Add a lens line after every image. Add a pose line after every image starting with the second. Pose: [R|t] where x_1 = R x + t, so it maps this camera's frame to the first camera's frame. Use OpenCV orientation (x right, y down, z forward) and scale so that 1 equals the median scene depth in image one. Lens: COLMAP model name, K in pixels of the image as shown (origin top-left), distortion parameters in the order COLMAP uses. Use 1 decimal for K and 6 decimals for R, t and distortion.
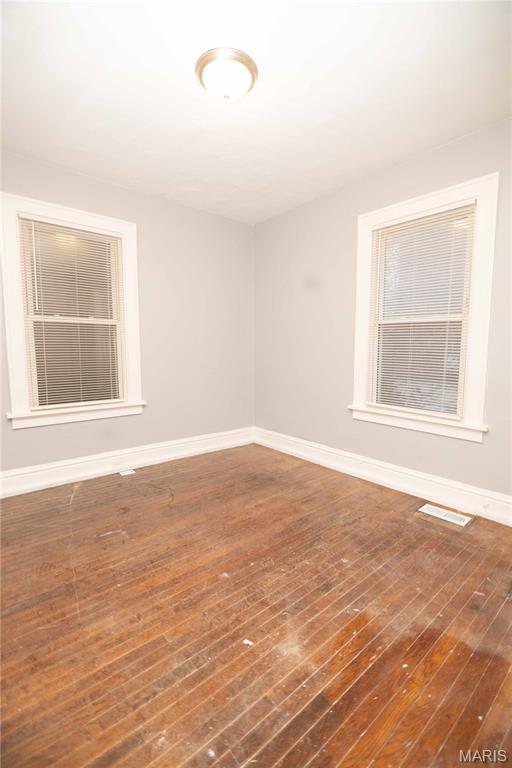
lens RADIAL K [[340.5, 0, 256.0], [0, 340.5, 384.0], [0, 0, 1]] dist [-0.015267, -0.000605]
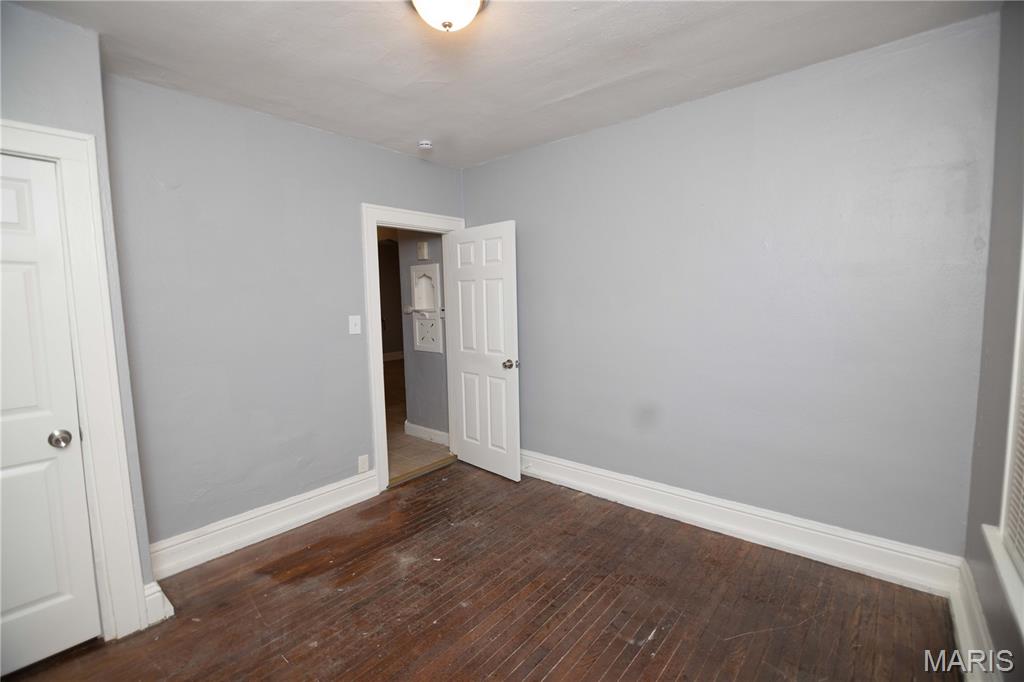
lens RADIAL K [[454.0, 0, 509.9], [0, 454.0, 338.4], [0, 0, 1]] dist [-0.015267, -0.000605]
pose [[-0.987136, 0.033421, -0.156351, -0.040363], [0.000005, 0.977915, 0.209004, -0.358070], [0.159883, 0.206314, -0.965335, 1.843426]]
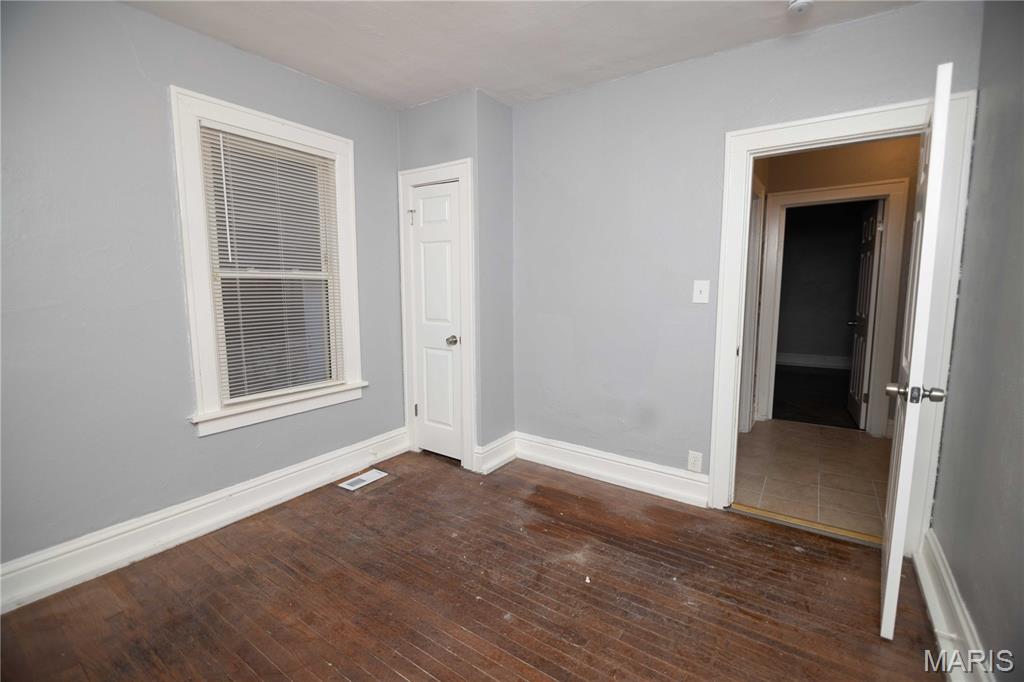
lens RADIAL K [[441.4, 0, 513.4], [0, 441.4, 342.6], [0, 0, 1]] dist [-0.020961, -0.000707]
pose [[-0.252908, -0.124819, 0.959405, -0.873048], [0.113134, 0.981024, 0.157455, -0.183219], [-0.960853, 0.148363, -0.233988, 1.012181]]
